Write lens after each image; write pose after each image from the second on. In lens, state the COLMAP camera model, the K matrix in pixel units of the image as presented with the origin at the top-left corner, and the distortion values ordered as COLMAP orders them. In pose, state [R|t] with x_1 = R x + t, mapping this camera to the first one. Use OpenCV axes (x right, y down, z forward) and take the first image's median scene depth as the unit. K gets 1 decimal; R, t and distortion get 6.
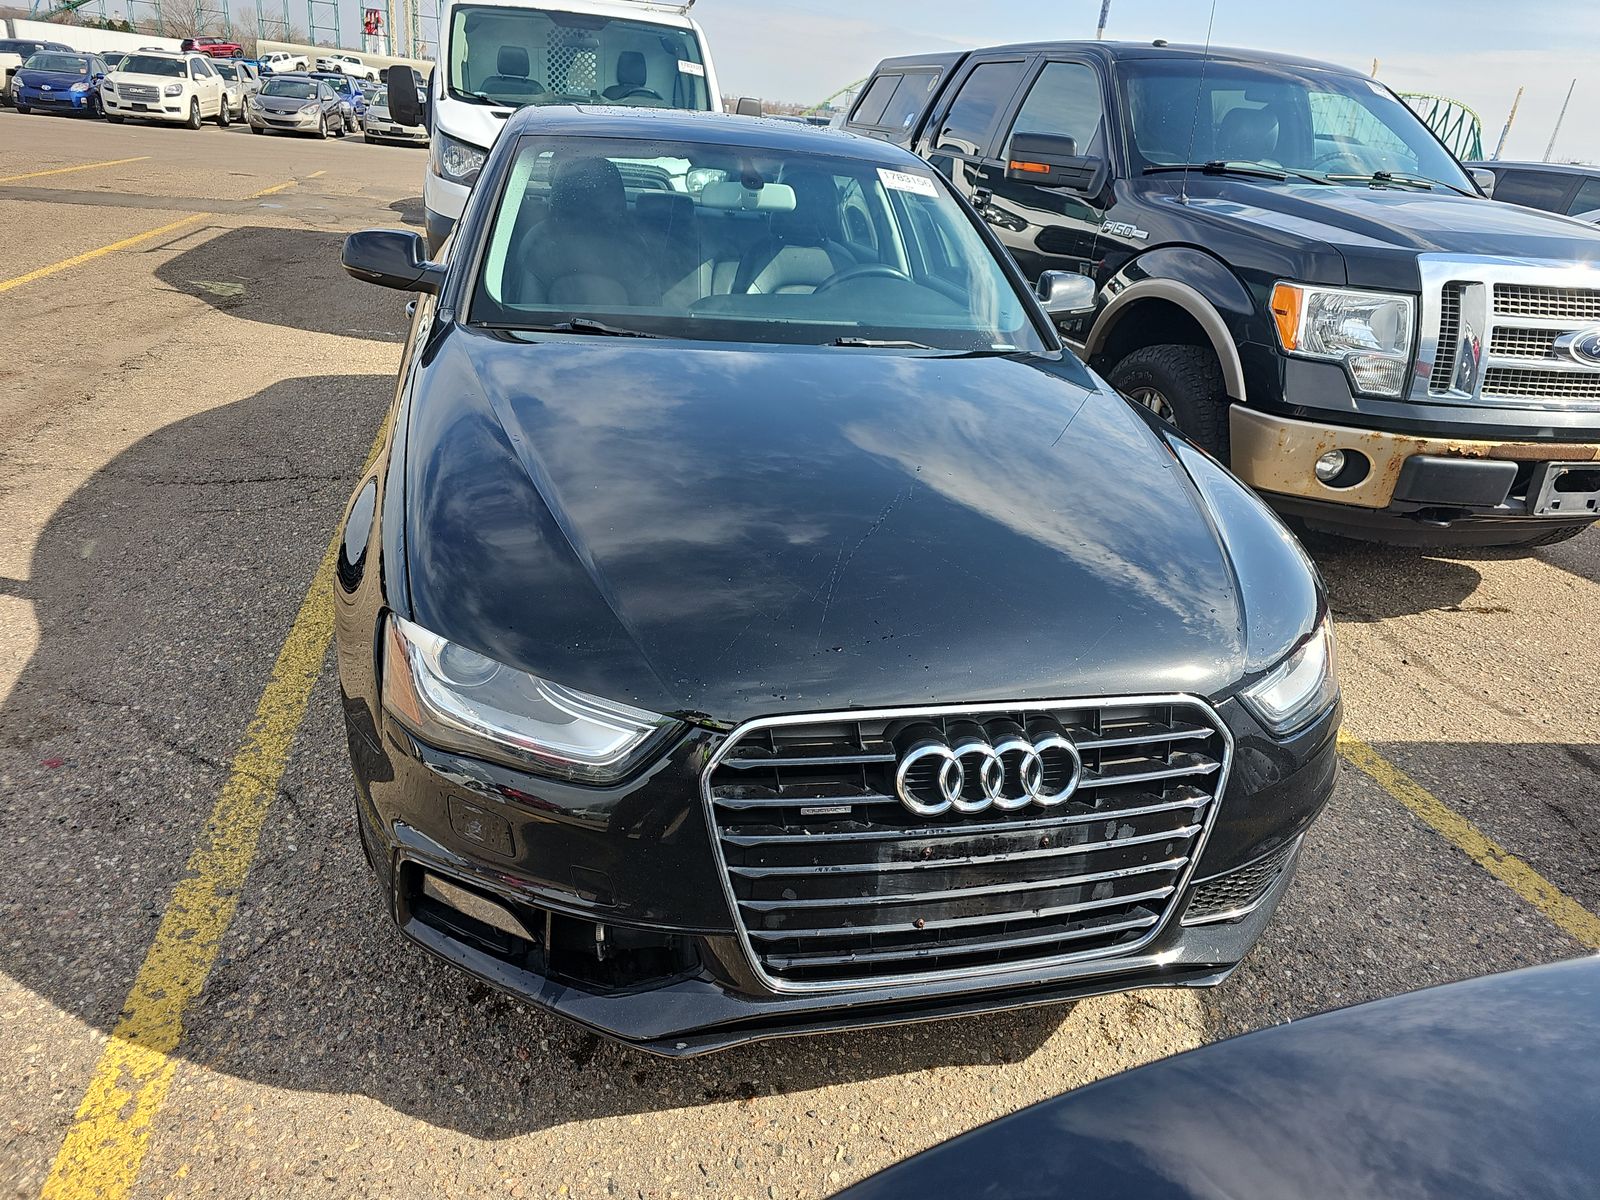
lens RADIAL K [[1072.4, 0, 765.2], [0, 1072.4, 600.2], [0, 0, 1]] dist [0.039312, -0.028724]
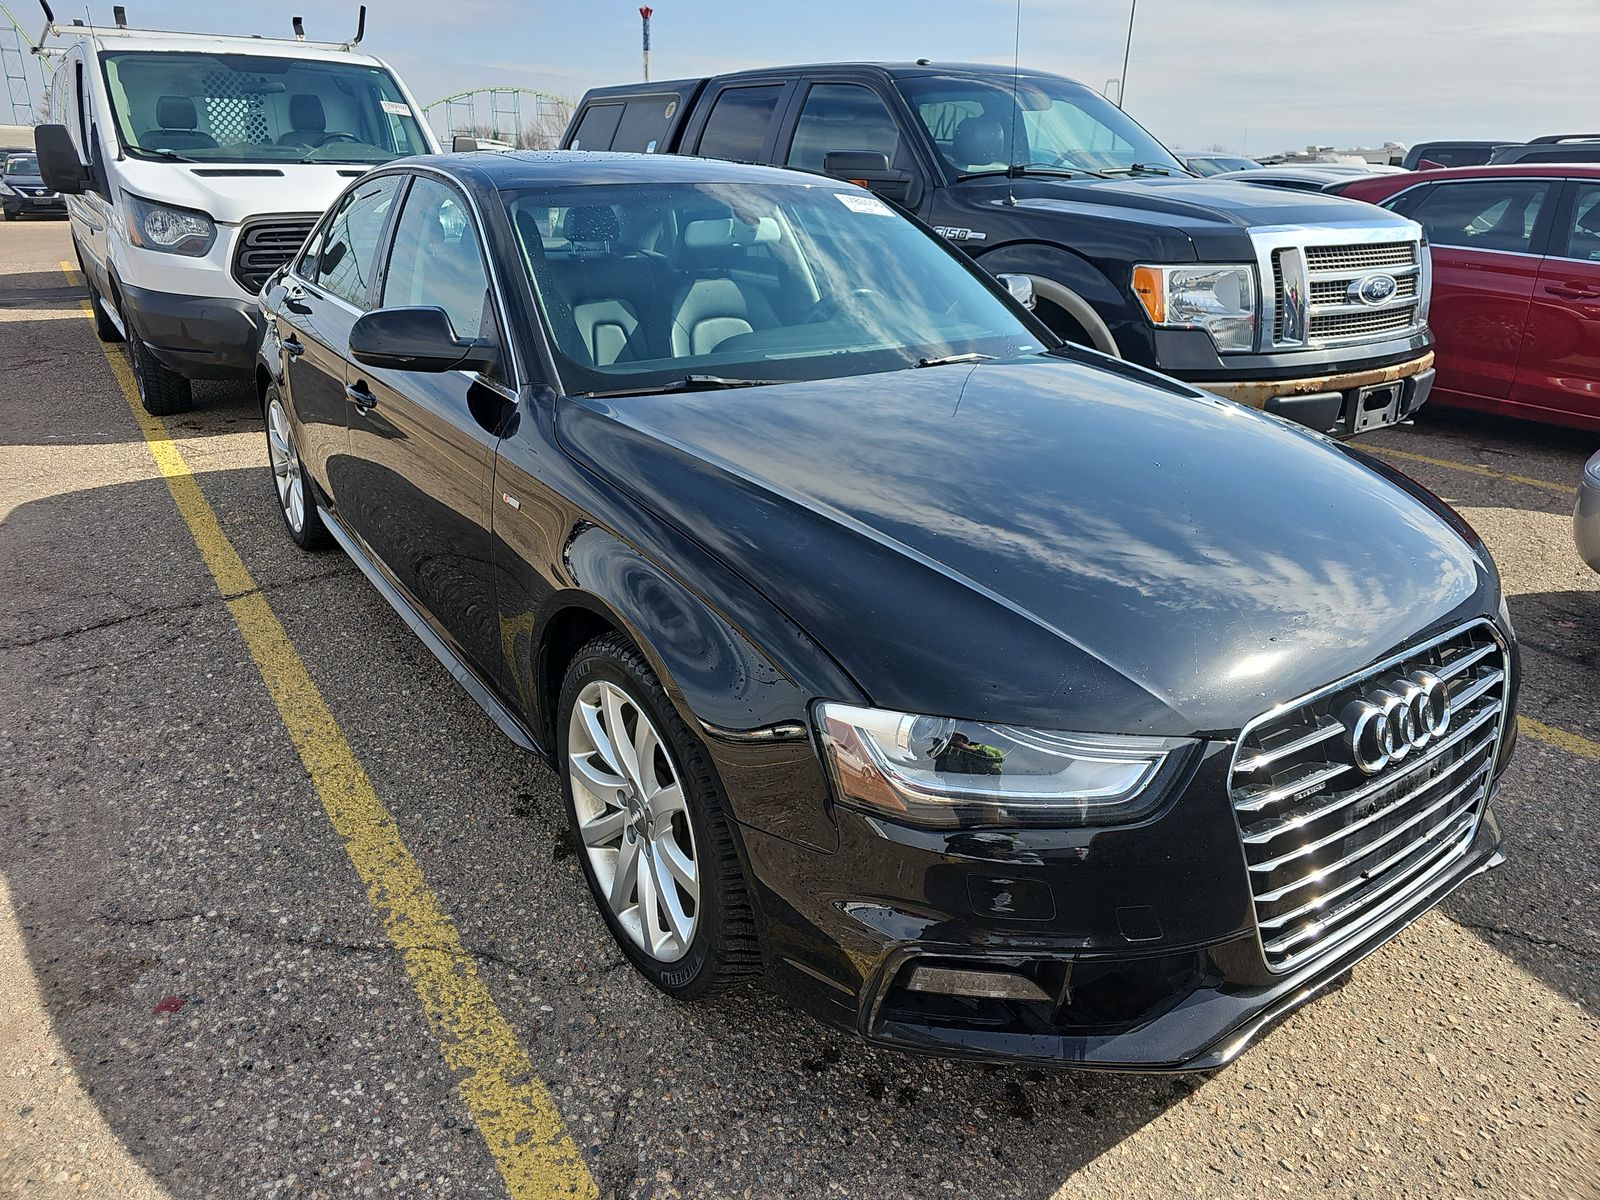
lens RADIAL K [[1072.4, 0, 765.2], [0, 1072.4, 600.2], [0, 0, 1]] dist [0.039312, -0.028724]
pose [[0.931024, -0.198532, 0.306235, -0.317563], [0.204110, 0.978847, 0.014046, -0.048311], [-0.302546, 0.049429, 0.951852, 0.062684]]
